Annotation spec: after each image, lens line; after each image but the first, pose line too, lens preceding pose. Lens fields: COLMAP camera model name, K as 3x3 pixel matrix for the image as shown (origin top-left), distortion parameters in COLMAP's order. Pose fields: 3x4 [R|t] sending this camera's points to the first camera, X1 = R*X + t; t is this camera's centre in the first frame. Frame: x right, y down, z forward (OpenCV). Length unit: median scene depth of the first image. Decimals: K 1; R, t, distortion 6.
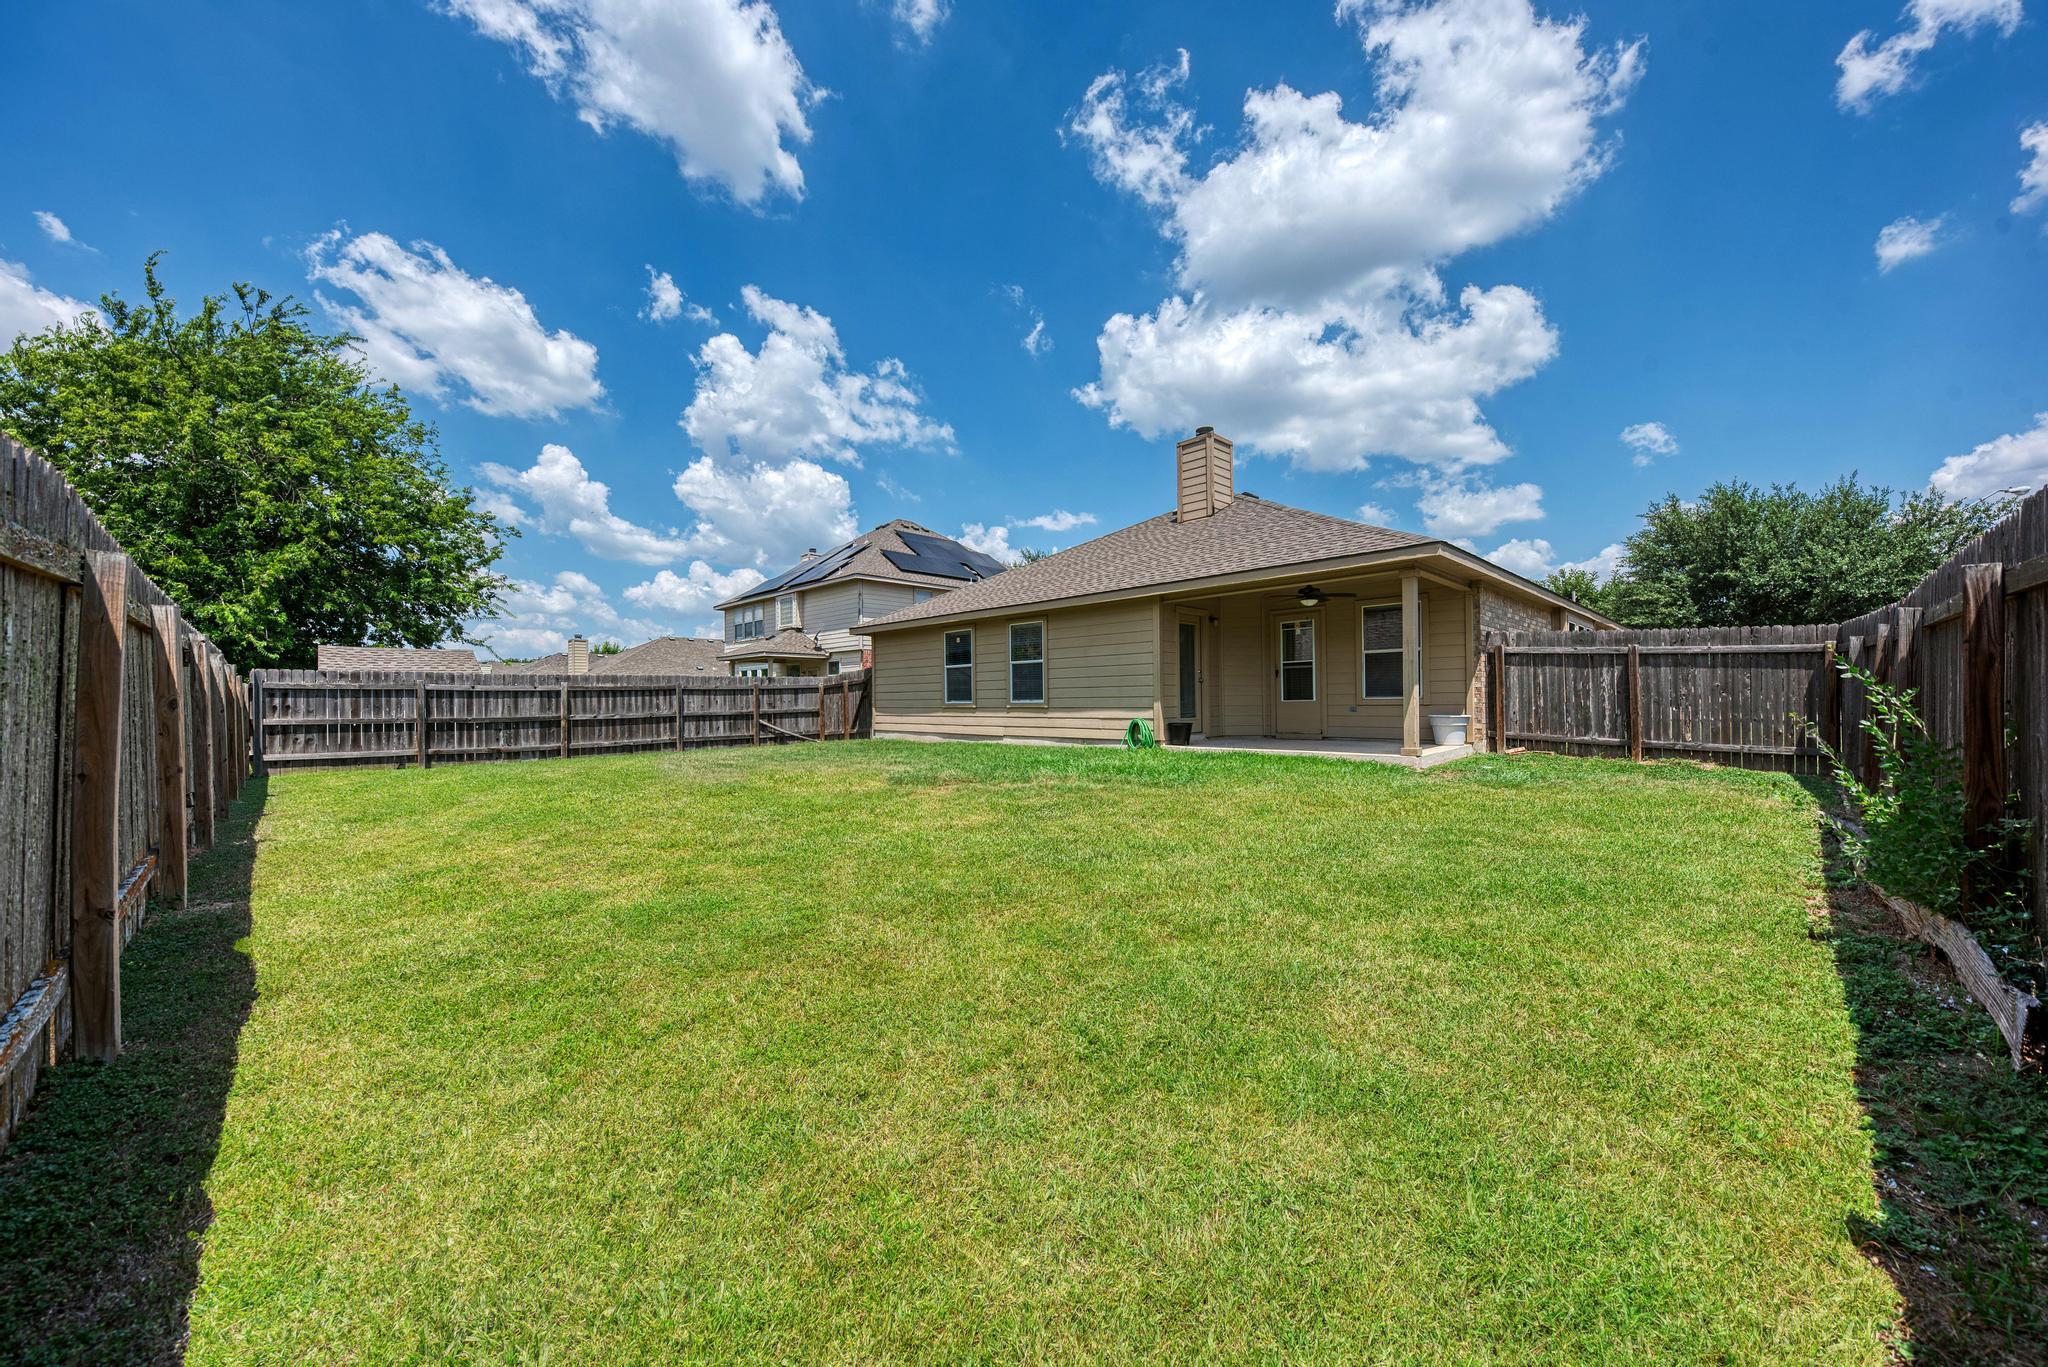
lens RADIAL K [[735.0, 0, 1040.4], [0, 735.0, 687.0], [0, 0, 1]] dist [0.006798, -0.001663]
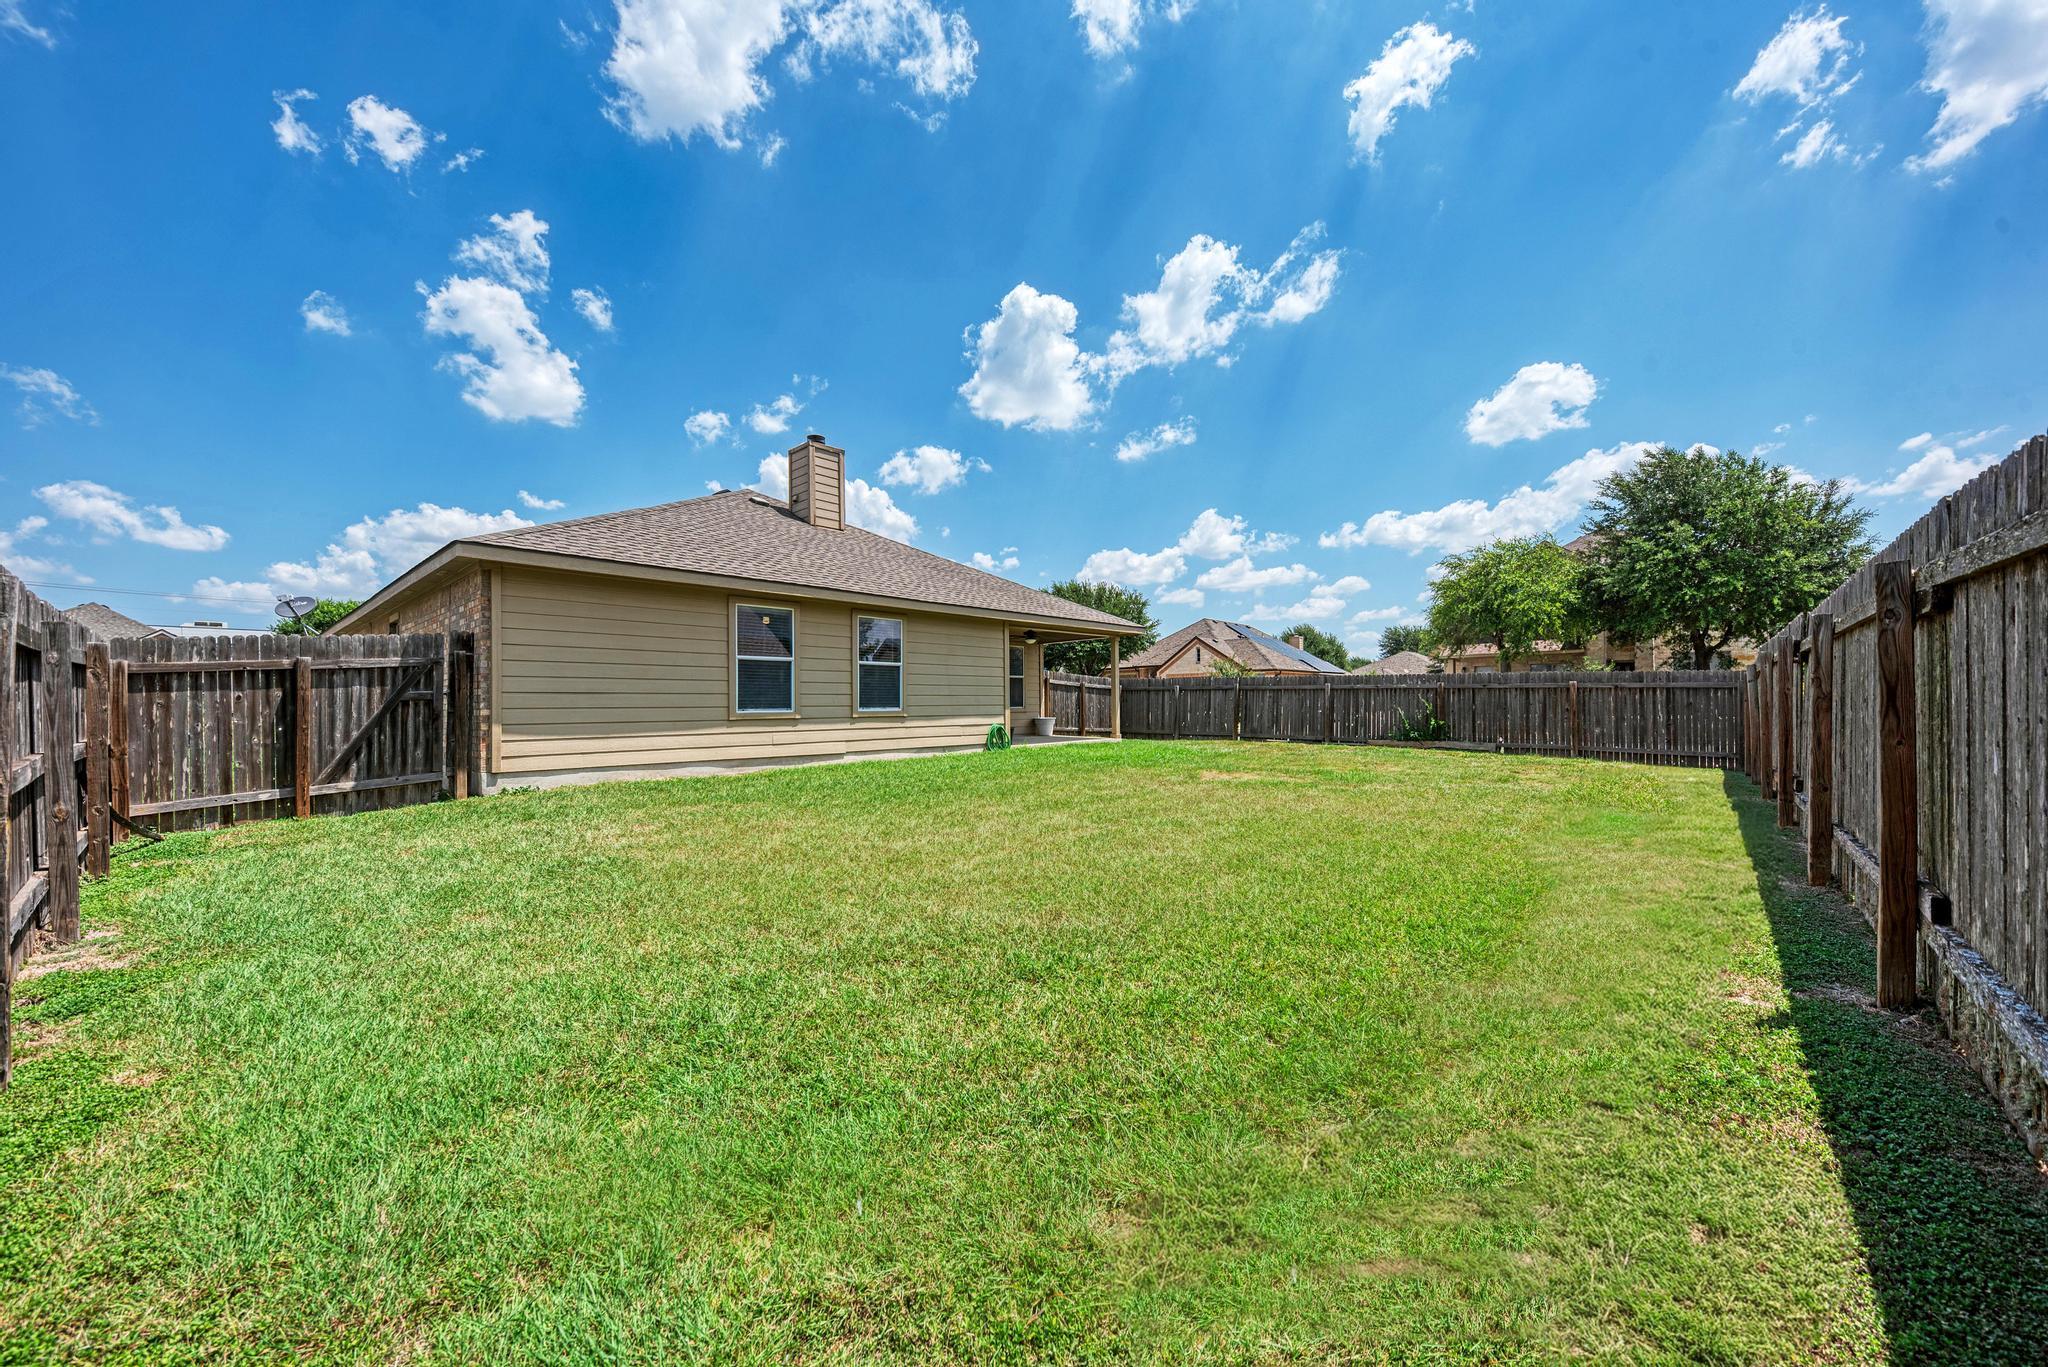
lens RADIAL K [[735.0, 0, 1020.5], [0, 735.0, 700.0], [0, 0, 1]] dist [0.006798, -0.001663]
pose [[-0.037835, 0.015914, 0.999157, -0.878653], [-0.011609, 0.999799, -0.016364, 0.020432], [-0.999217, -0.012219, -0.037643, 0.868573]]
